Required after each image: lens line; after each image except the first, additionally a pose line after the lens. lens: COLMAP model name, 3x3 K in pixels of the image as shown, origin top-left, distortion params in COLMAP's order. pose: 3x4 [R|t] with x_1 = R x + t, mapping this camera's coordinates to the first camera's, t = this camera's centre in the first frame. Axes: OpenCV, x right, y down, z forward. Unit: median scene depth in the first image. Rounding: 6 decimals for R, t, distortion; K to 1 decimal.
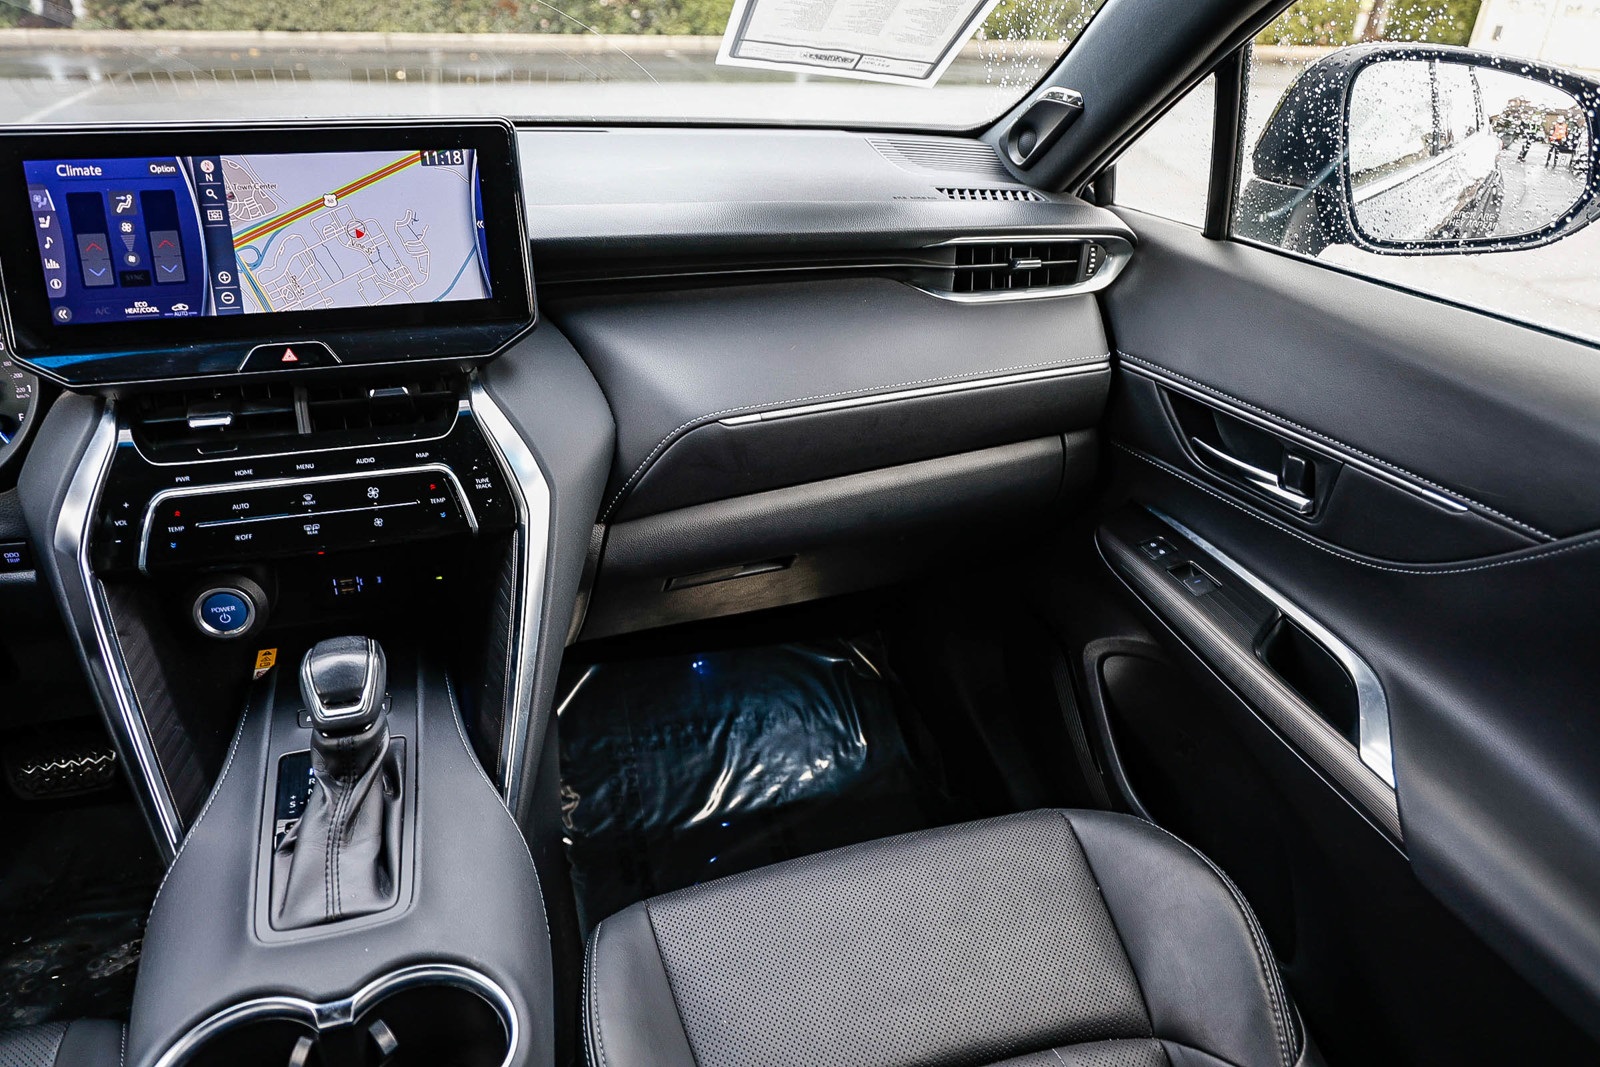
lens RADIAL K [[1092.8, 0, 801.8], [0, 1092.8, 540.4], [0, 0, 1]] dist [-0.046497, 0.018524]
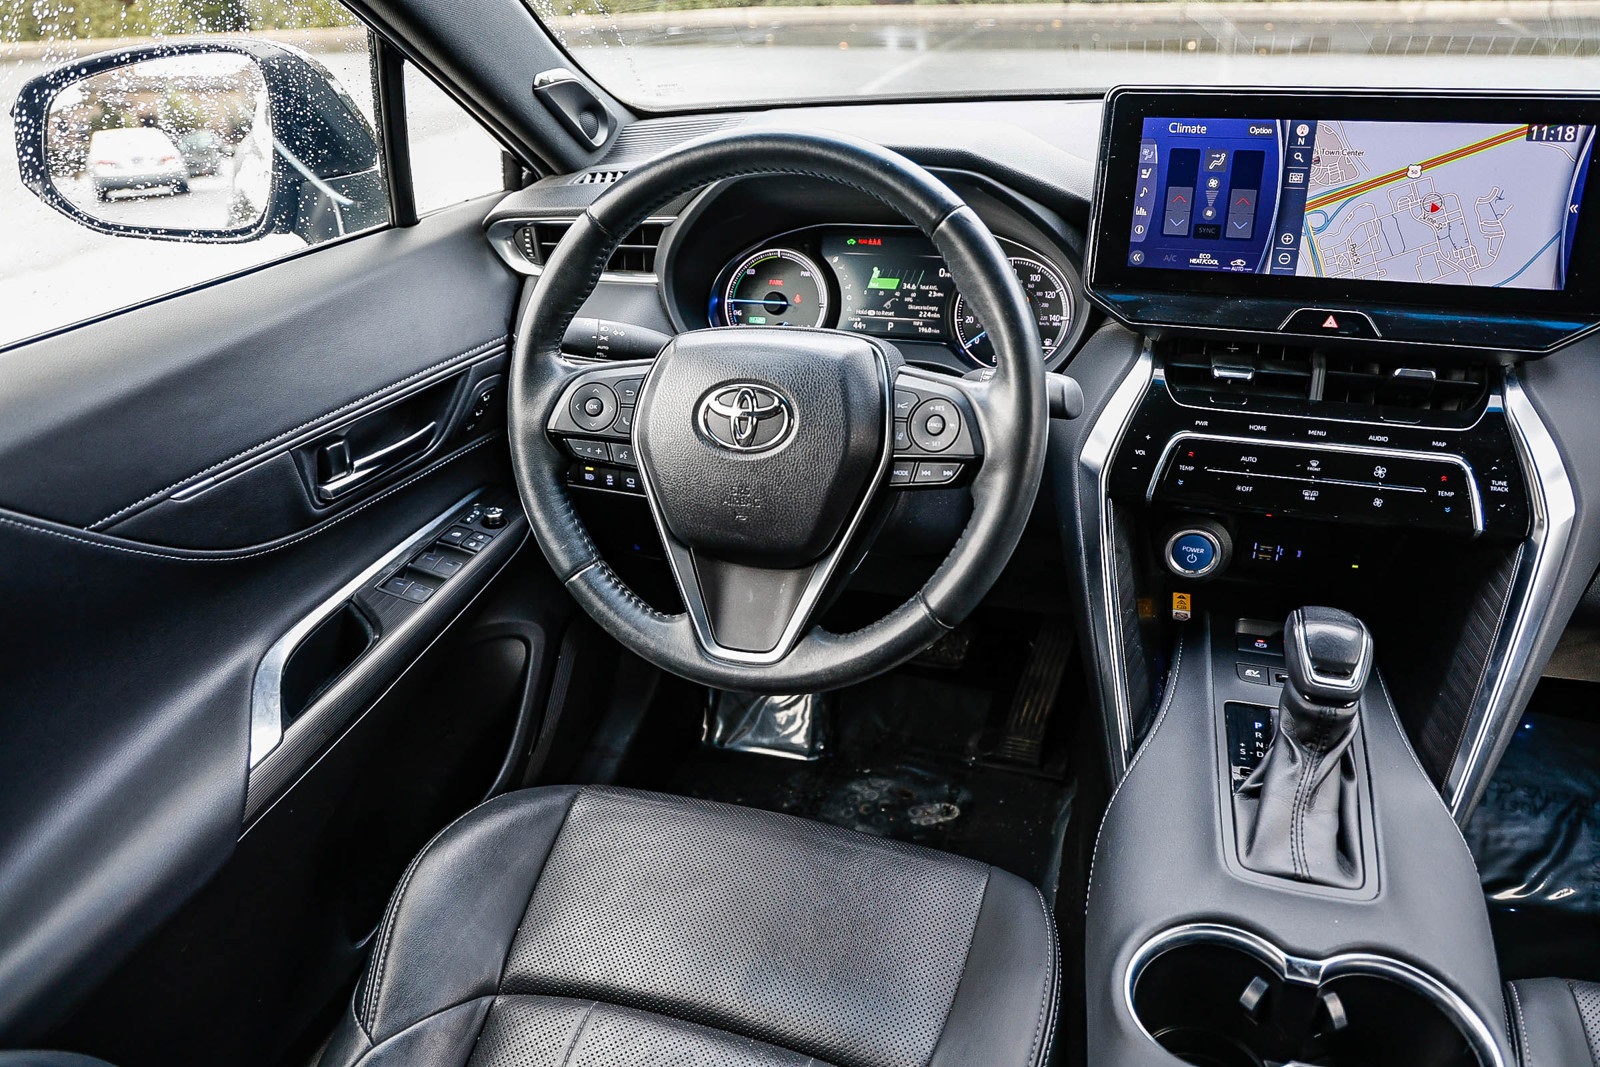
lens RADIAL K [[1092.8, 0, 797.6], [0, 1092.8, 538.1], [0, 0, 1]] dist [-0.046497, 0.018524]
pose [[0.797410, 0.235325, -0.555661, -0.268599], [-0.223561, 0.970508, 0.090190, 0.045353], [0.560498, 0.052306, 0.826502, -0.101178]]
